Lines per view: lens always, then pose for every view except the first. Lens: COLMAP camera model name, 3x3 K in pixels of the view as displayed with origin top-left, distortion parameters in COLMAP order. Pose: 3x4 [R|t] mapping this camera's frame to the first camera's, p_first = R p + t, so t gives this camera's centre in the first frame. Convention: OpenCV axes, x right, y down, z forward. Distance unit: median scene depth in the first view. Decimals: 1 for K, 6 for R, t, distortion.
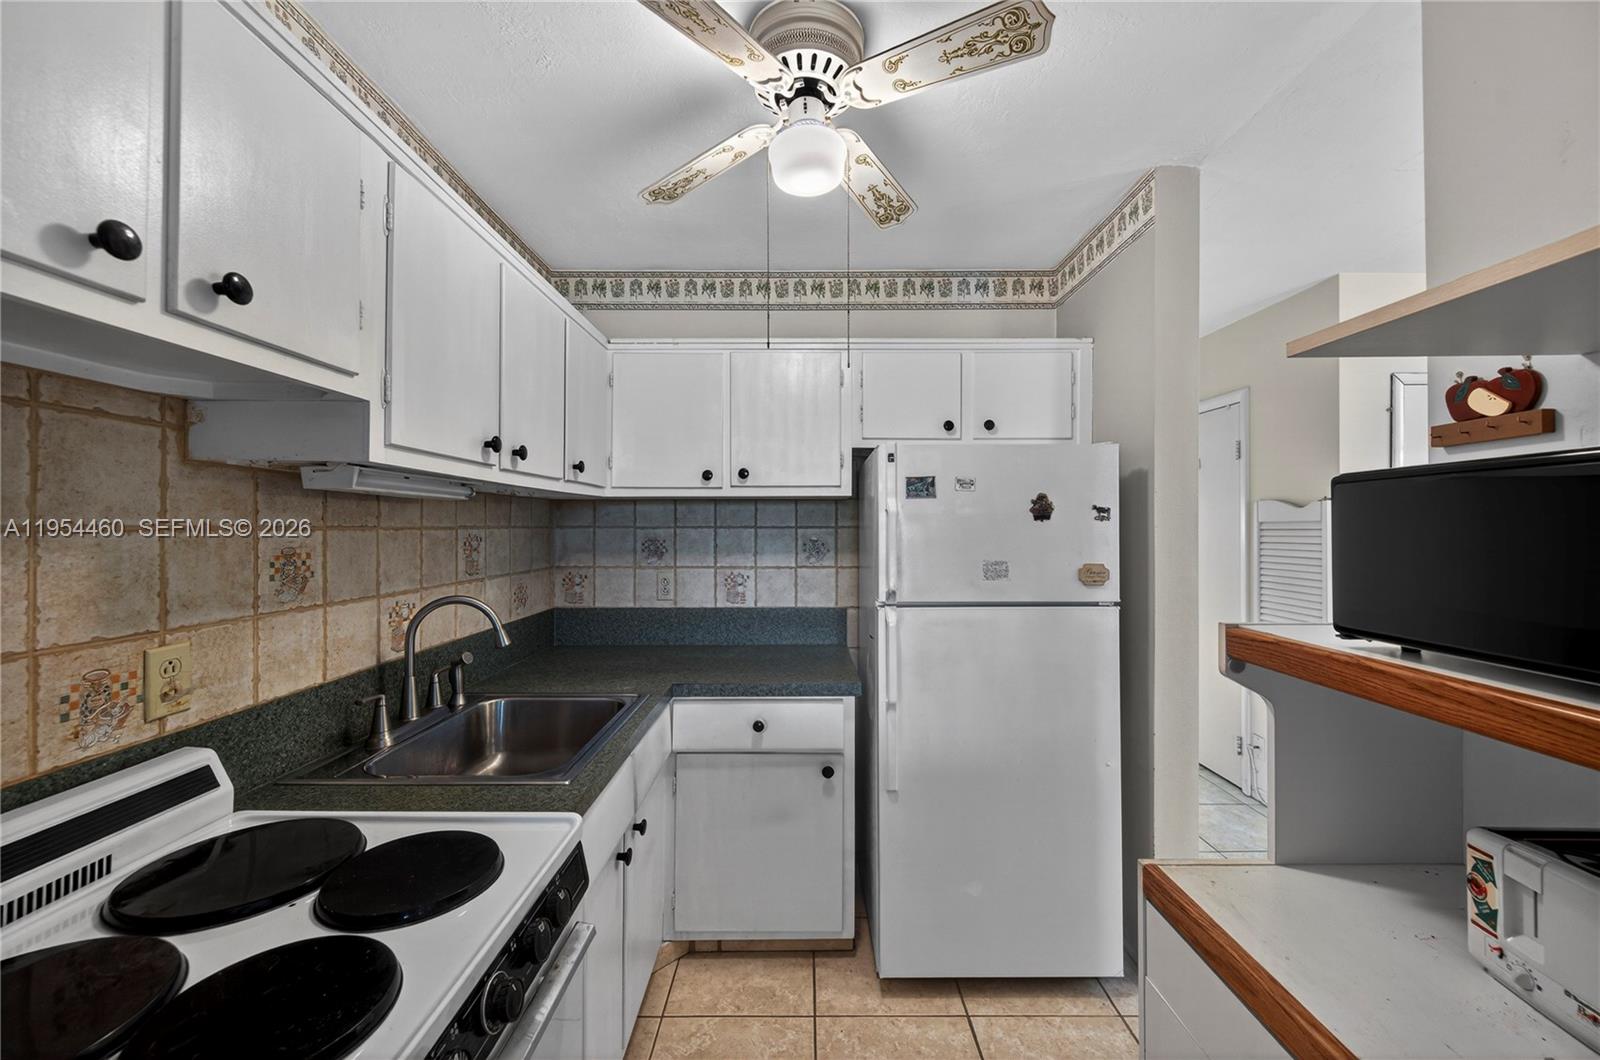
lens RADIAL K [[617.3, 0, 798.9], [0, 617.3, 520.9], [0, 0, 1]] dist [-0.001461, -0.000467]
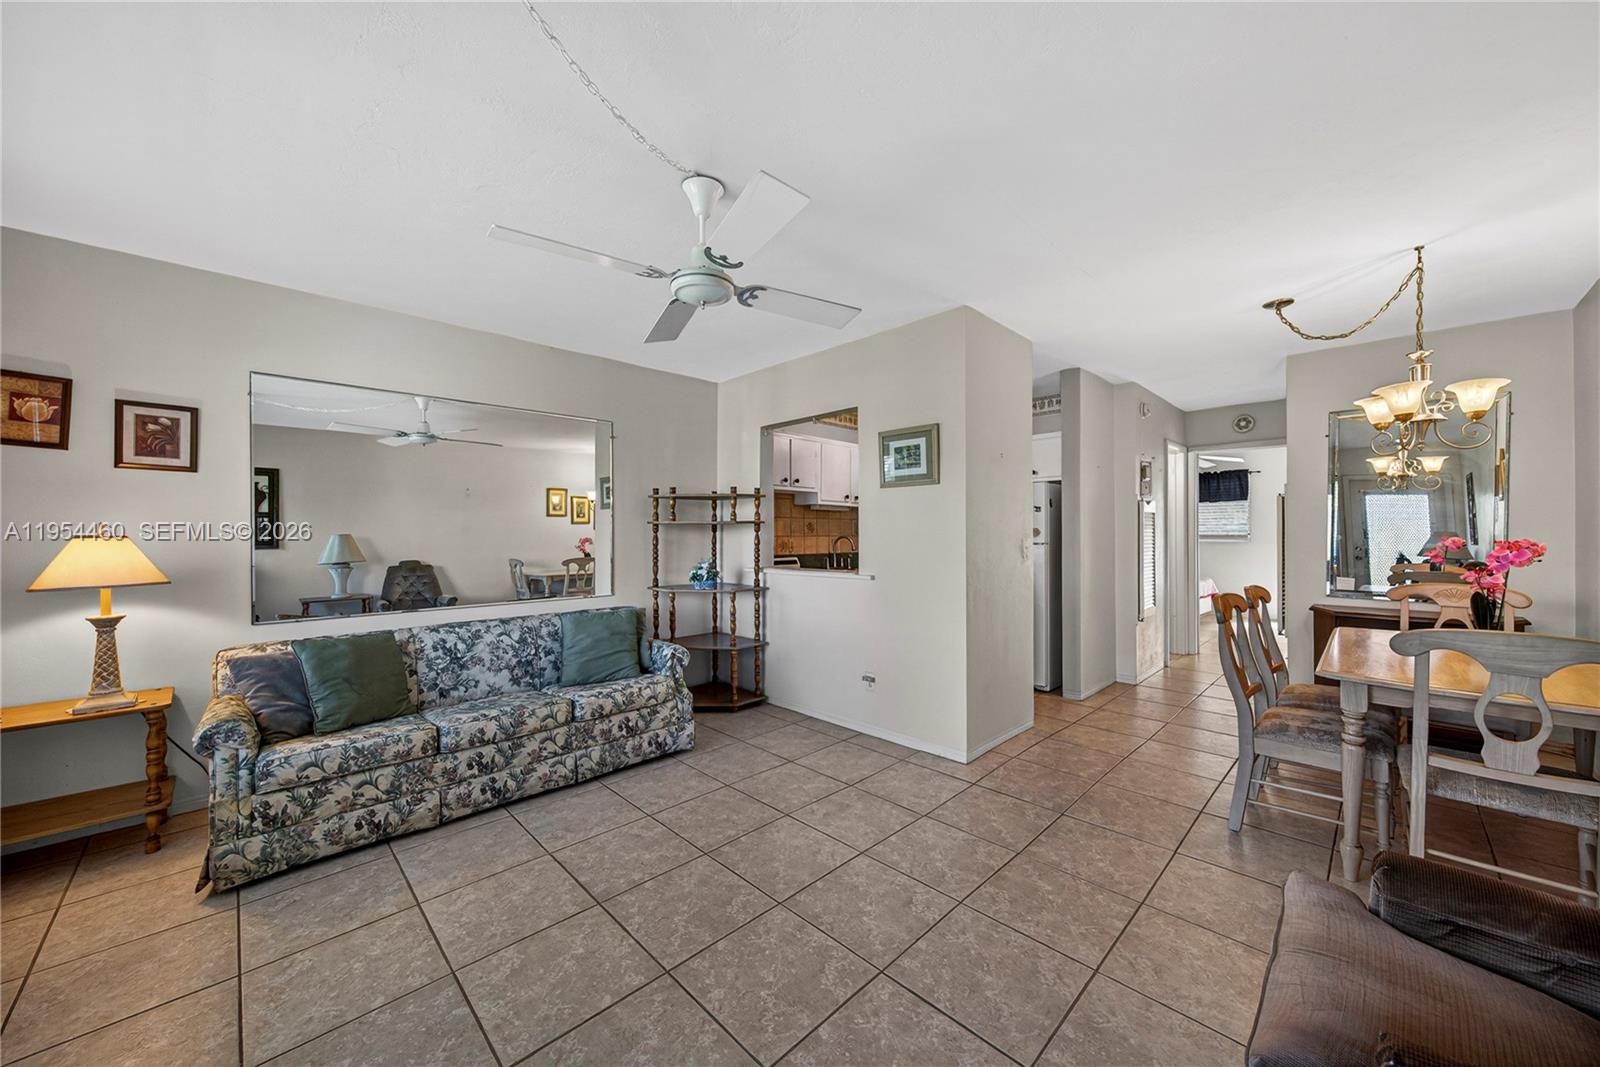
lens RADIAL K [[582.2, 0, 800.0], [0, 582.2, 533.5], [0, 0, 1]] dist [-0.000744, -0.000072]
pose [[0.700884, -0.002226, -0.713271, 1.555087], [0.008470, 0.999951, 0.005203, 0.071941], [0.713225, -0.009689, 0.700869, -1.471239]]
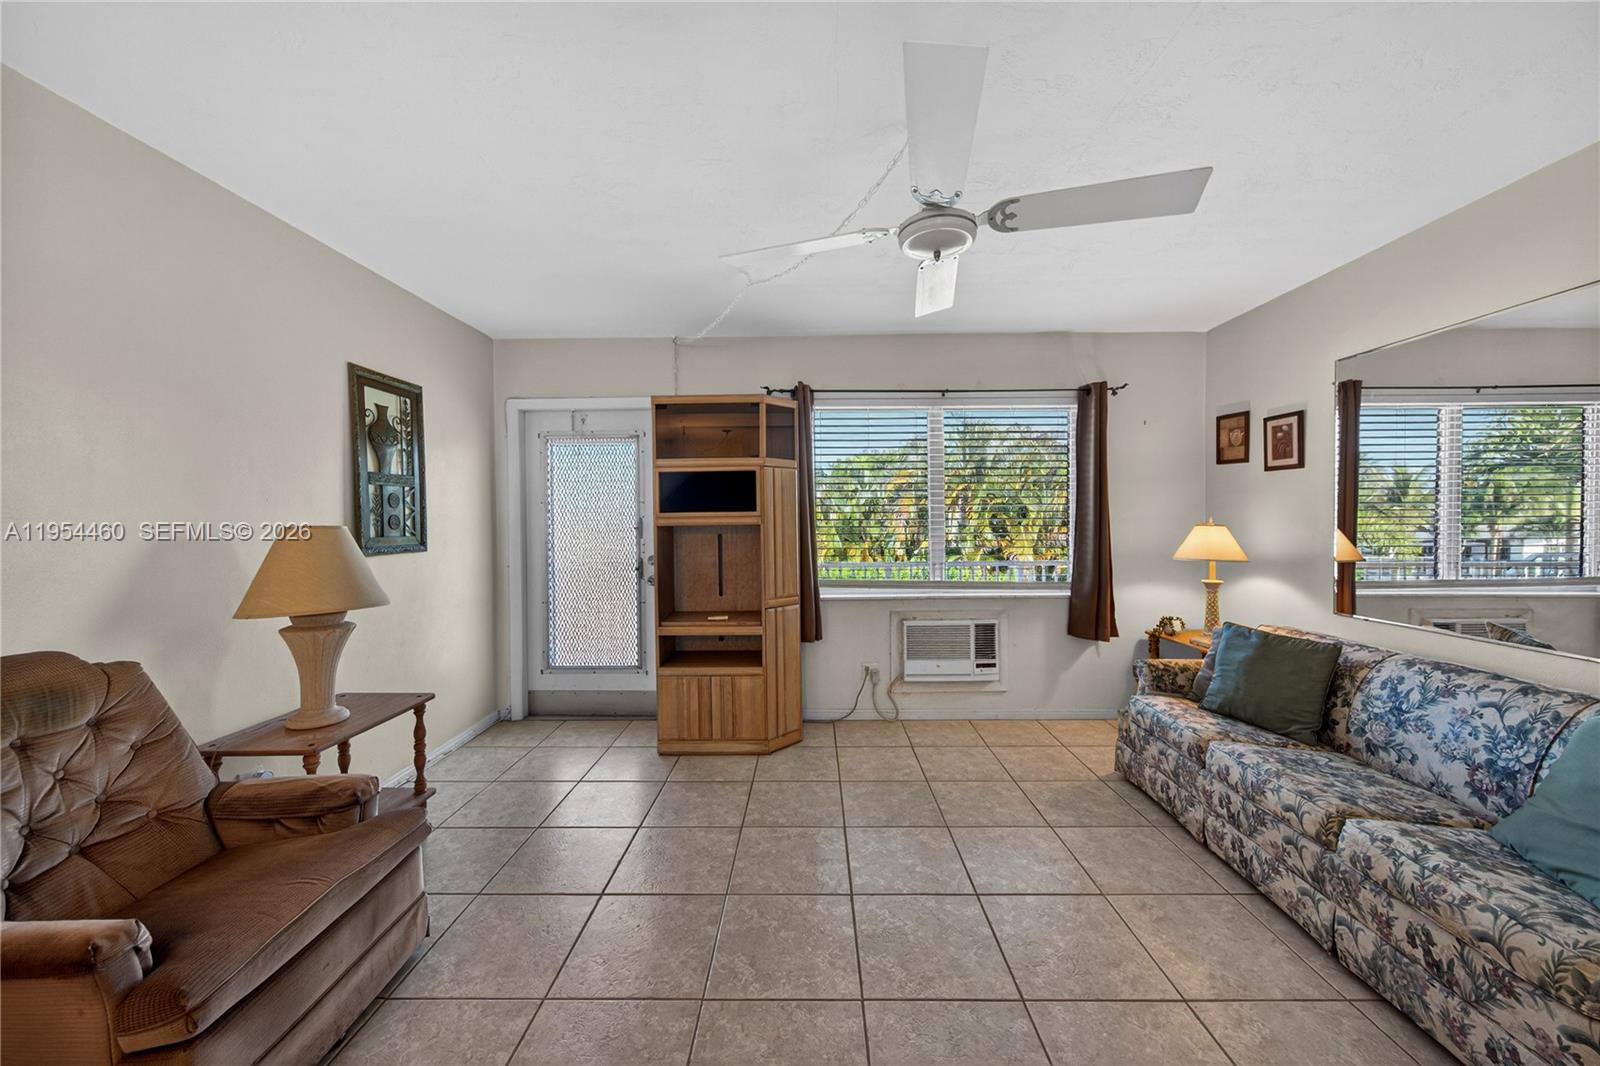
lens RADIAL K [[571.1, 0, 806.0], [0, 571.1, 528.5], [0, 0, 1]] dist [0.000129, 0.000009]
pose [[-0.999938, 0.008898, 0.006683, 0.815627], [0.008957, 0.999920, 0.008911, 0.055825], [-0.006603, 0.008970, -0.999938, 0.129729]]
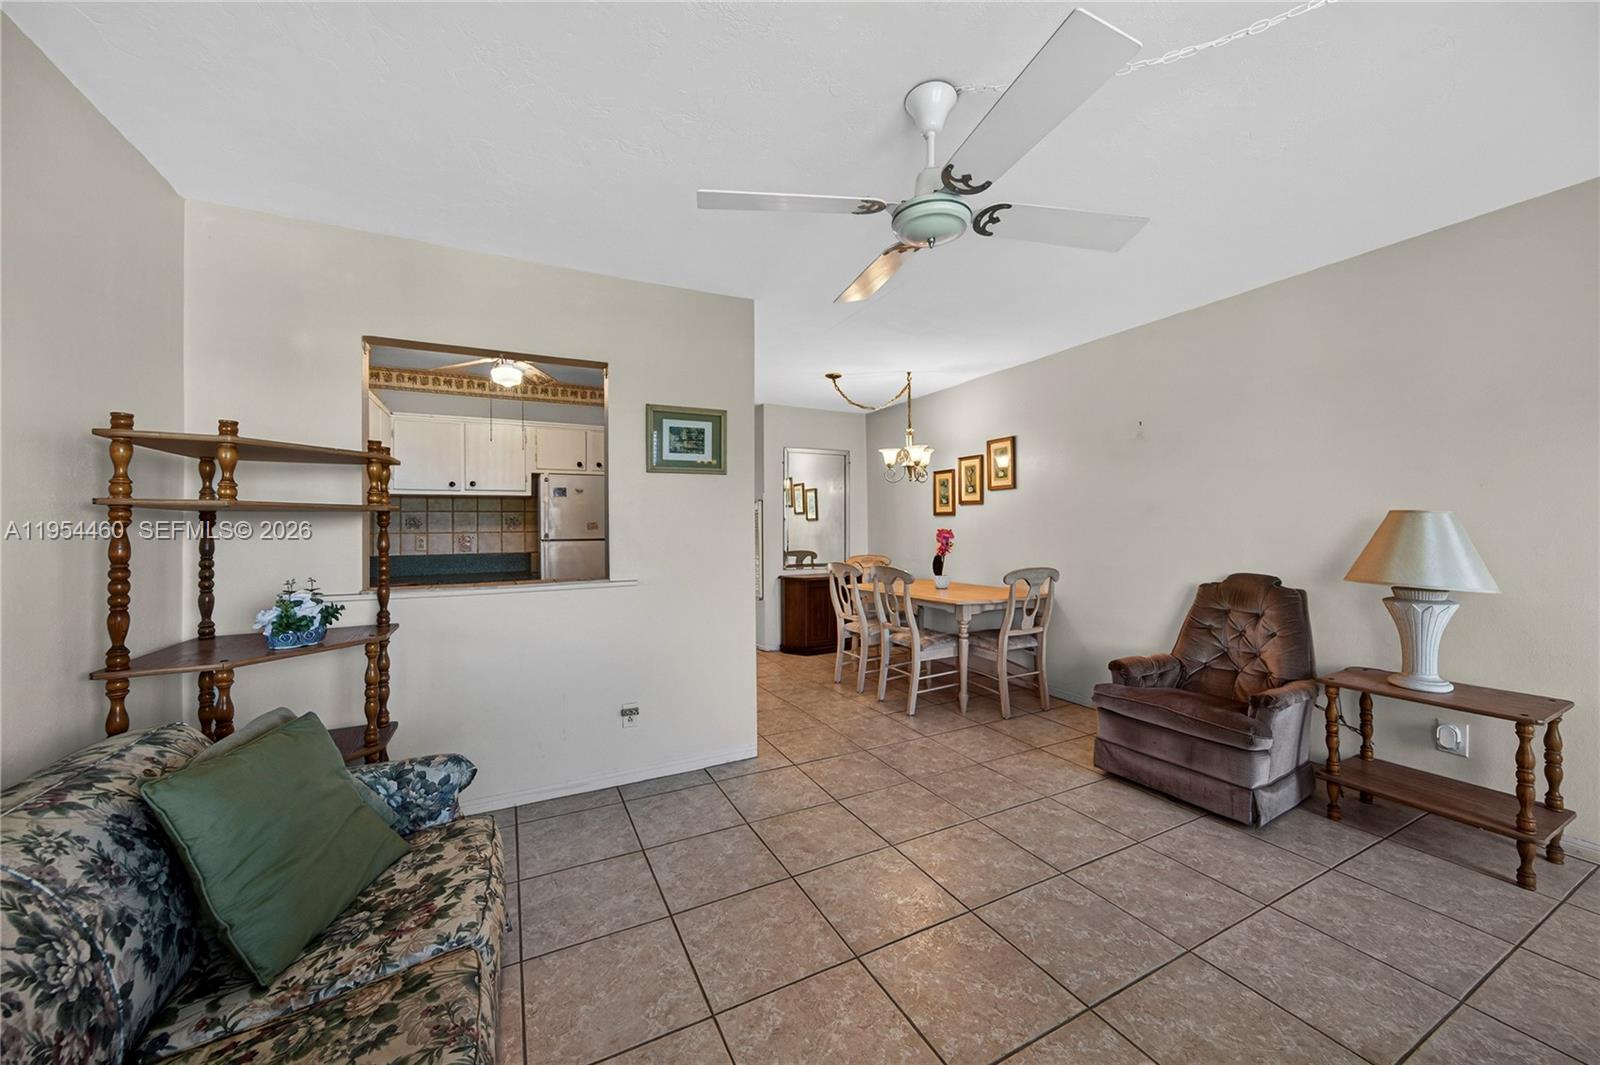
lens RADIAL K [[588.3, 0, 807.0], [0, 588.3, 524.7], [0, 0, 1]] dist [-0.001317, -0.000184]
pose [[0.887066, -0.006639, 0.461594, -0.009126], [0.005758, 0.999978, 0.003317, 0.073032], [-0.461606, -0.000285, 0.887085, -1.540033]]
